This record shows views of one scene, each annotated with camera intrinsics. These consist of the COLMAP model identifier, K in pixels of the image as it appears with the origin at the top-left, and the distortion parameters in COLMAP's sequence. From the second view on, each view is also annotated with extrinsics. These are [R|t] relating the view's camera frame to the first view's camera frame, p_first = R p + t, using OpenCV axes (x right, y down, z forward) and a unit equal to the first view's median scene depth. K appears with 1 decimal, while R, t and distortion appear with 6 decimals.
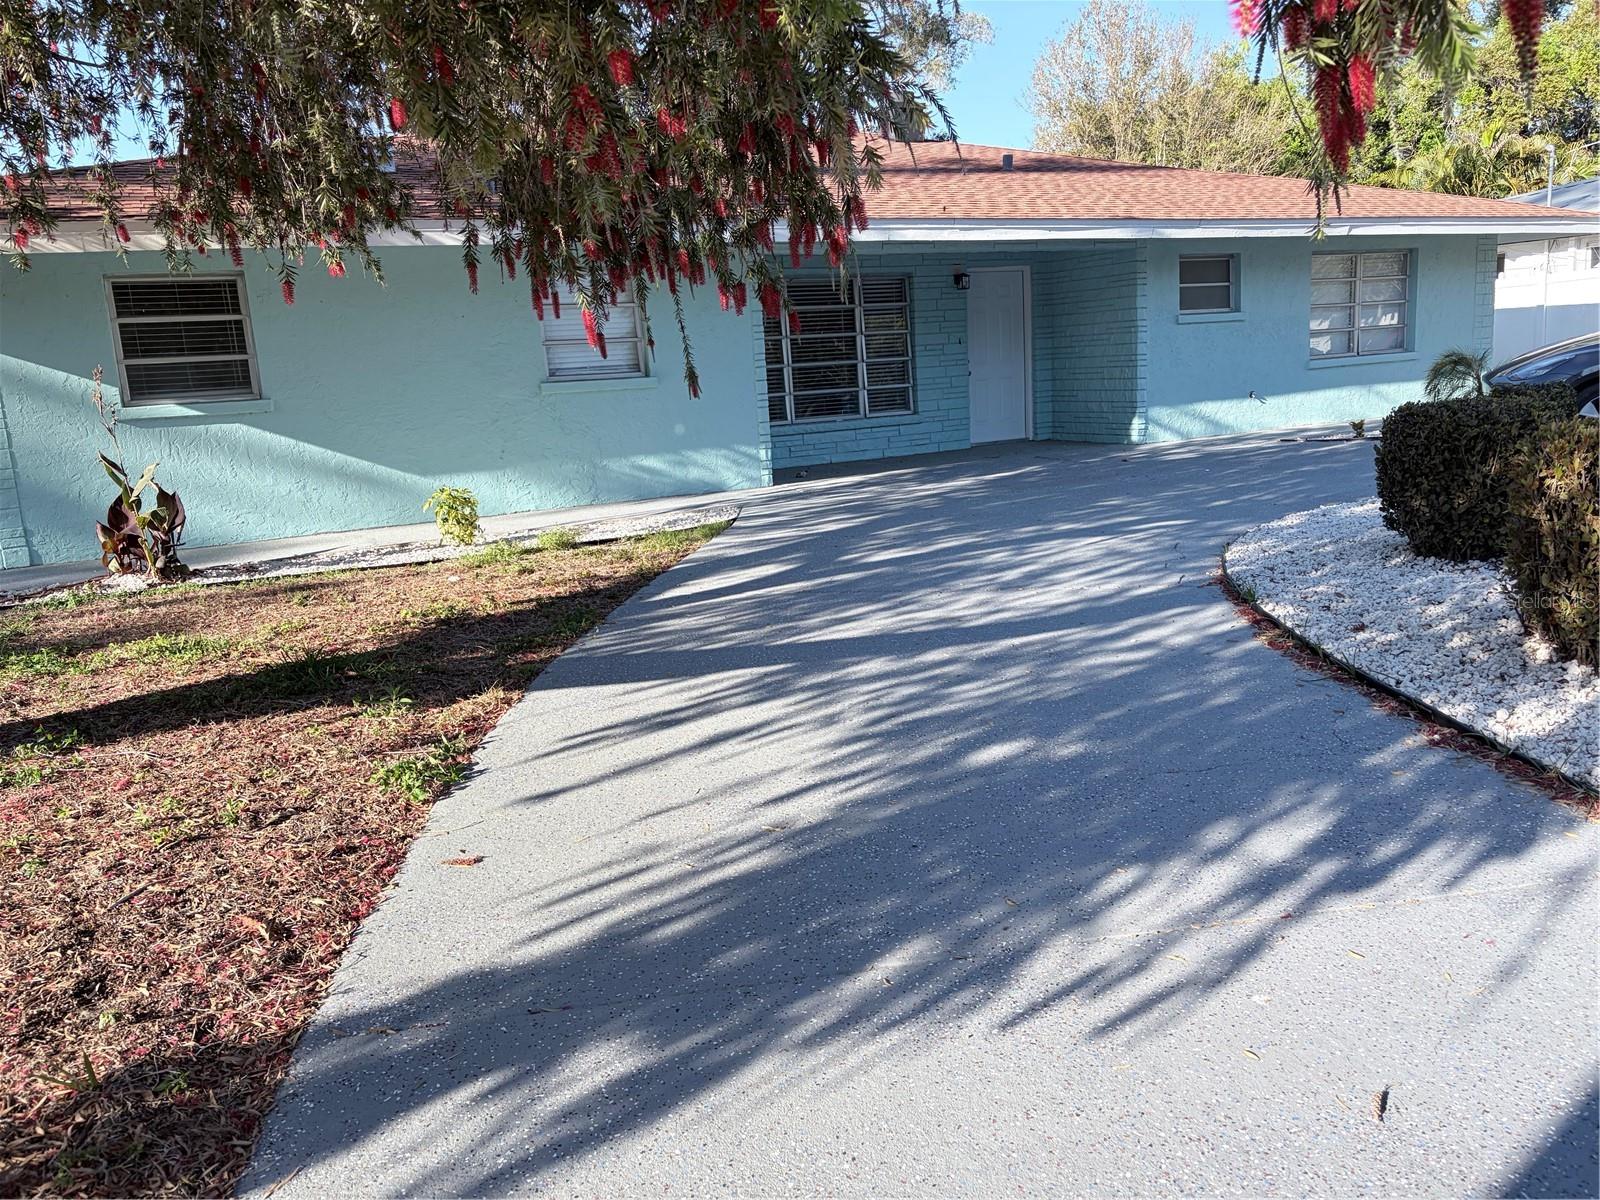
lens RADIAL K [[1208.7, 0, 800.0], [0, 1208.7, 600.0], [0, 0, 1]] dist [0.063932, -0.076890]
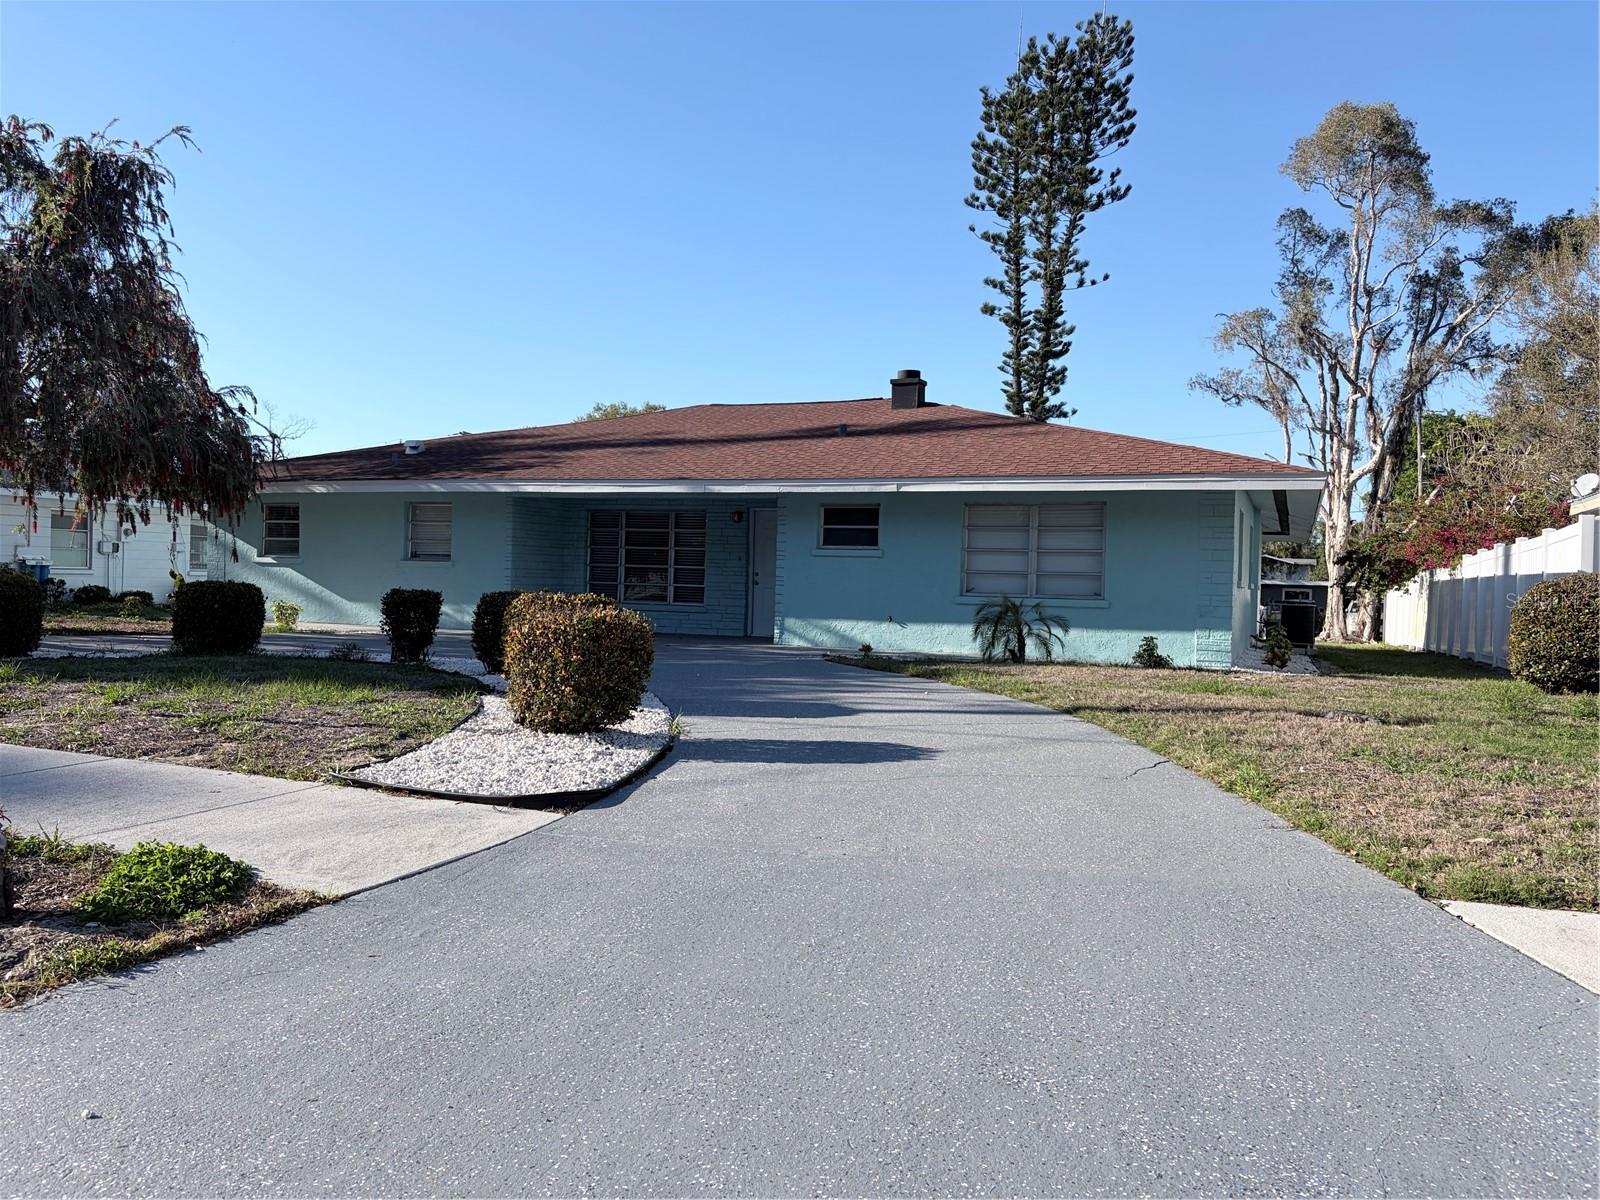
lens RADIAL K [[1208.7, 0, 800.0], [0, 1208.7, 600.0], [0, 0, 1]] dist [0.063932, -0.076890]
pose [[0.634620, 0.086739, -0.767942, 1.230917], [-0.212181, 0.975052, -0.065211, -0.093663], [0.743127, 0.204327, 0.637192, 0.191347]]
